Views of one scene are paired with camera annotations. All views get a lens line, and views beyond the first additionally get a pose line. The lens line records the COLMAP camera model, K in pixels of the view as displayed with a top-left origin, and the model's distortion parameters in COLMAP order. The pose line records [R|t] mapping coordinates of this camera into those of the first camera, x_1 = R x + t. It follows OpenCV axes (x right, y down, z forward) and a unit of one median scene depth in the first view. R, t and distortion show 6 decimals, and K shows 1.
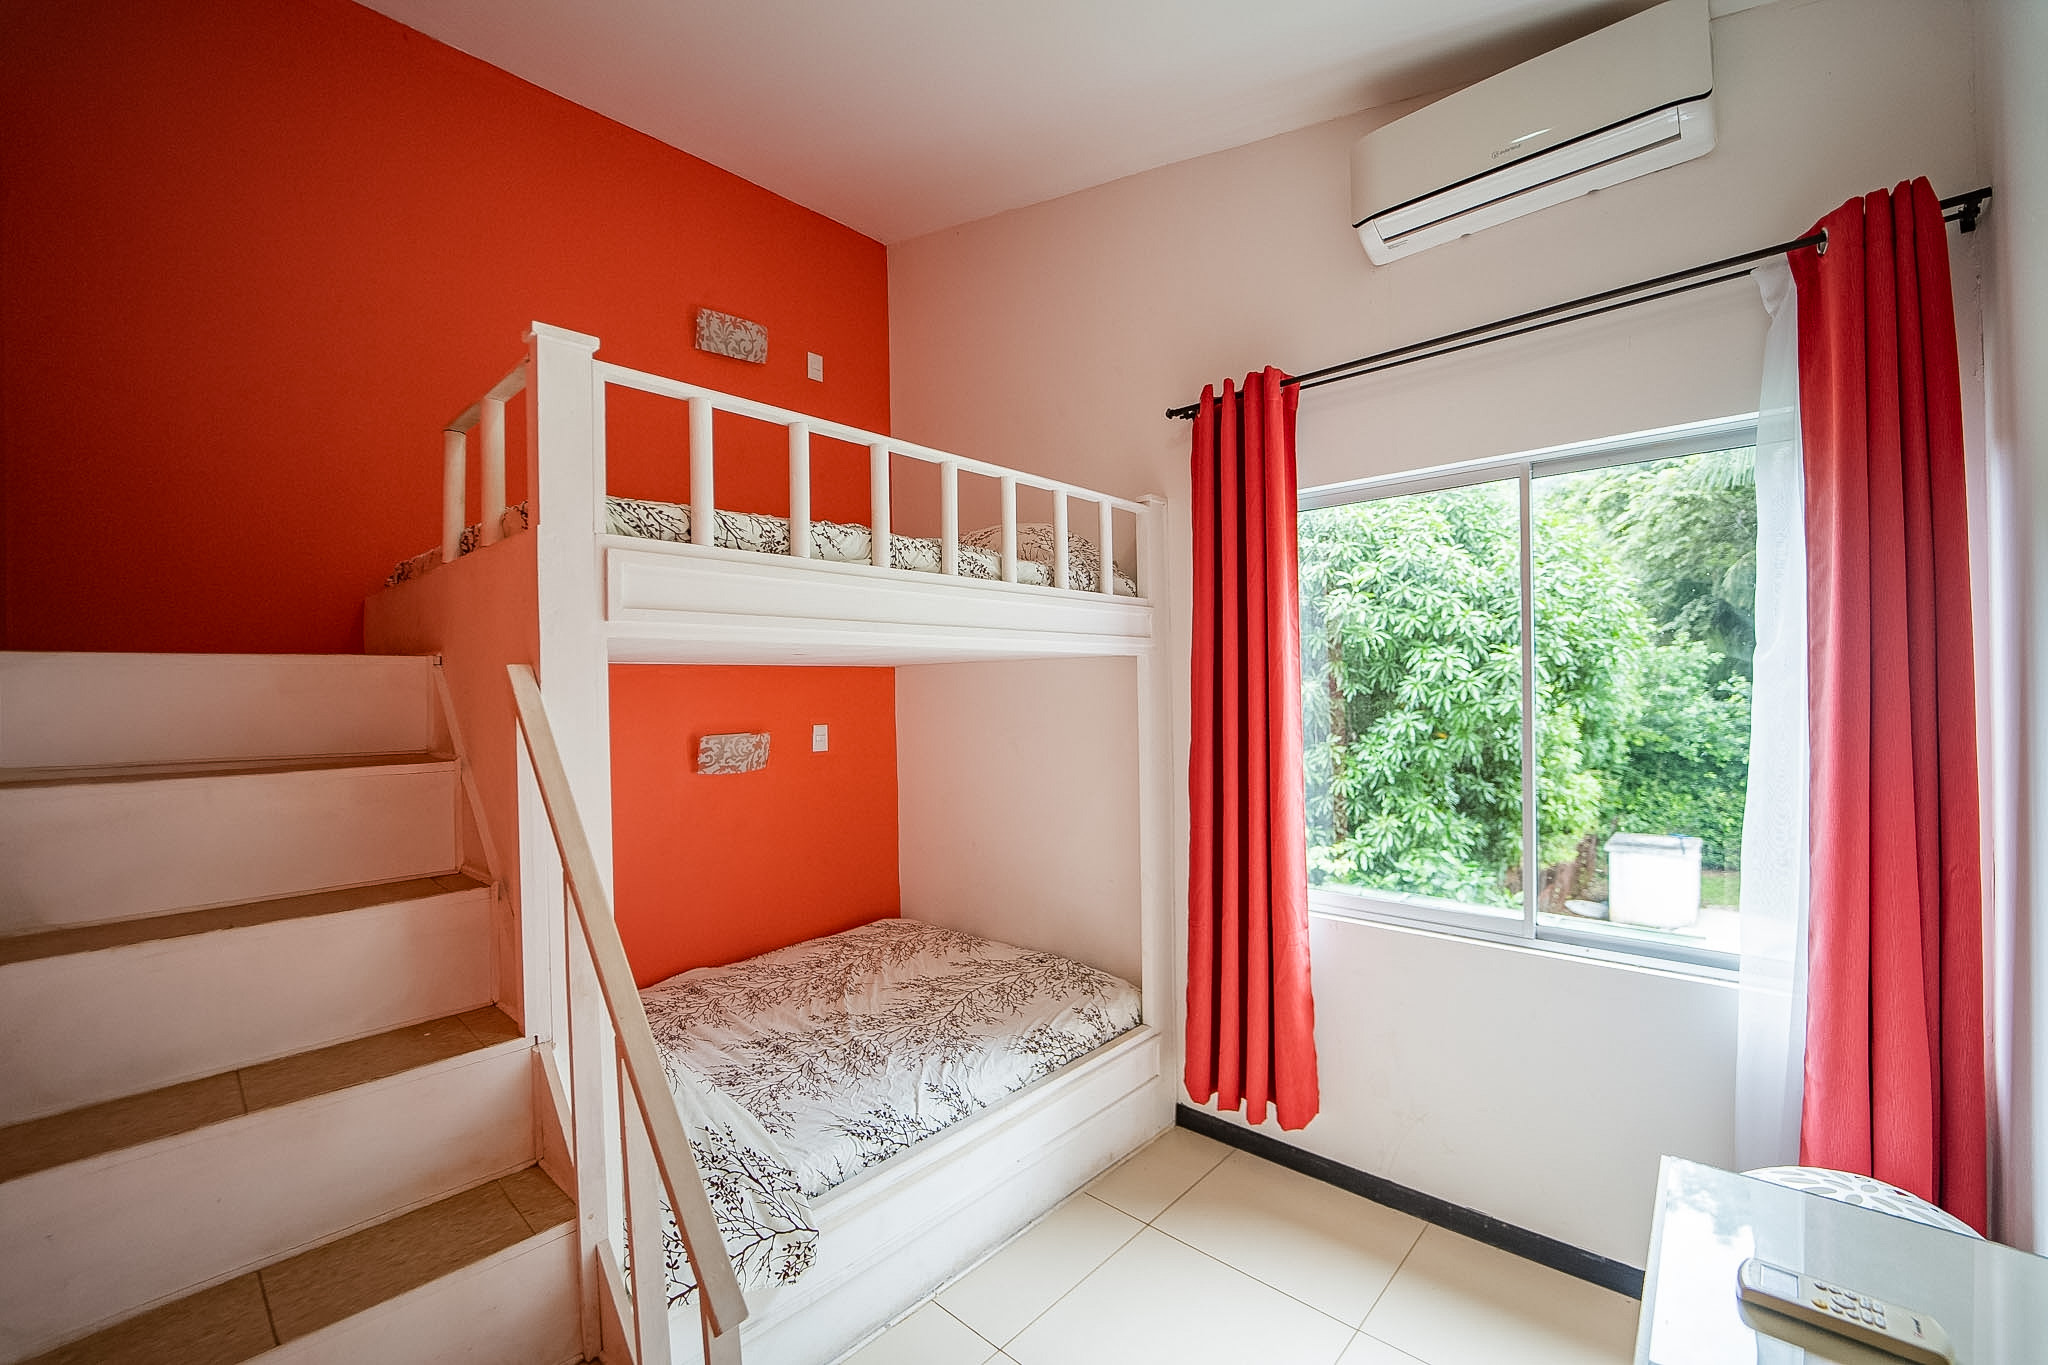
lens RADIAL K [[838.4, 0, 1015.3], [0, 838.4, 680.4], [0, 0, 1]] dist [-0.011151, -0.000207]
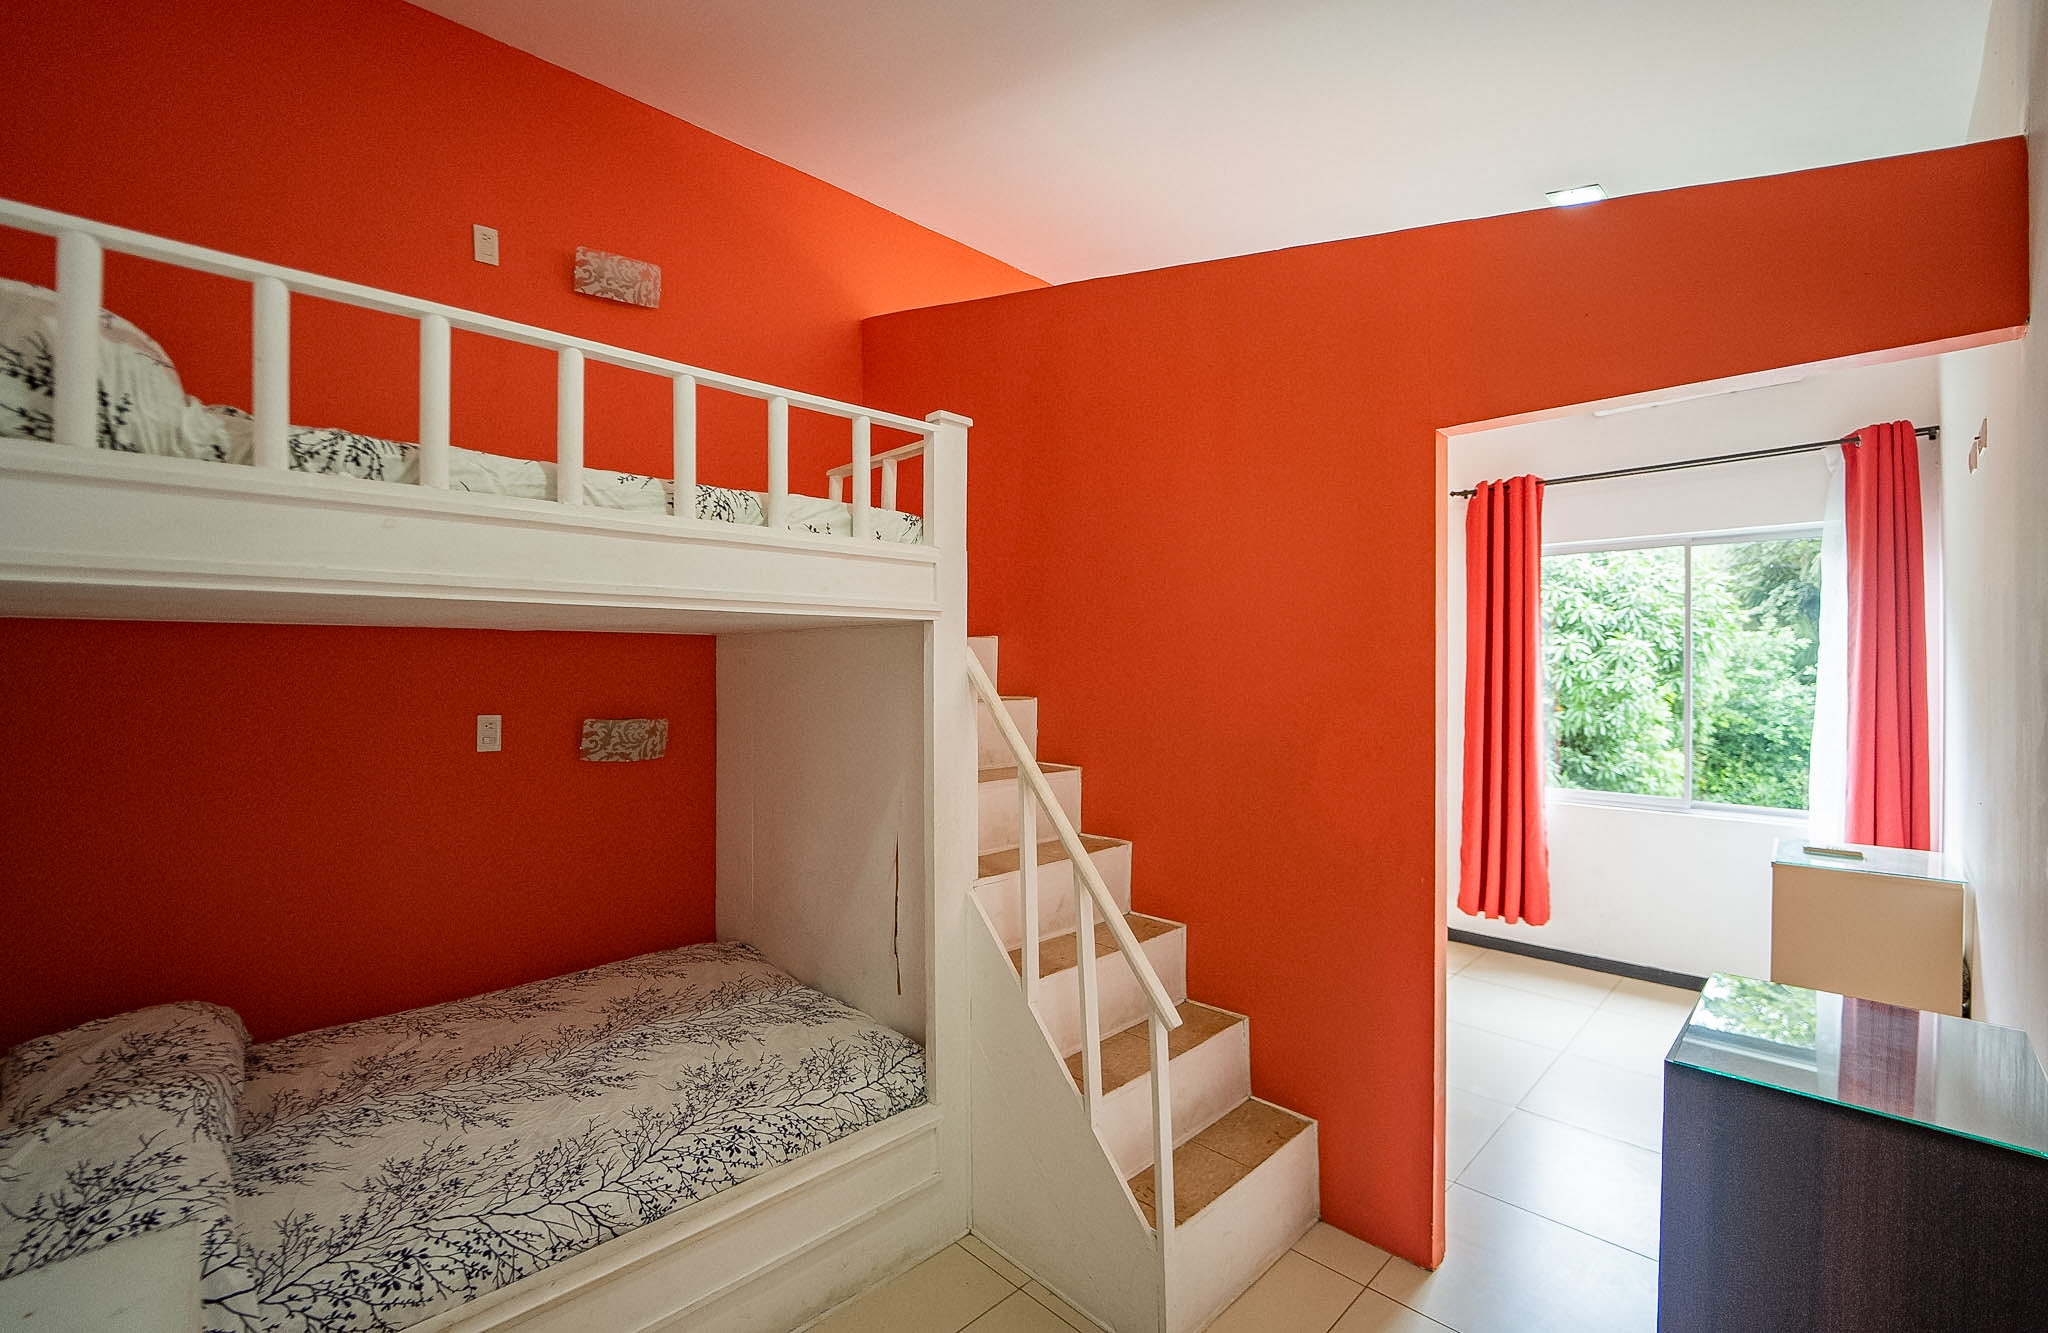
lens RADIAL K [[853.7, 0, 1044.5], [0, 853.7, 659.8], [0, 0, 1]] dist [-0.003678, -0.000471]
pose [[0.999531, 0.012083, -0.028126, -0.113489], [-0.011969, 0.999919, 0.004223, 0.000691], [0.028175, -0.003885, 0.999595, -0.136559]]
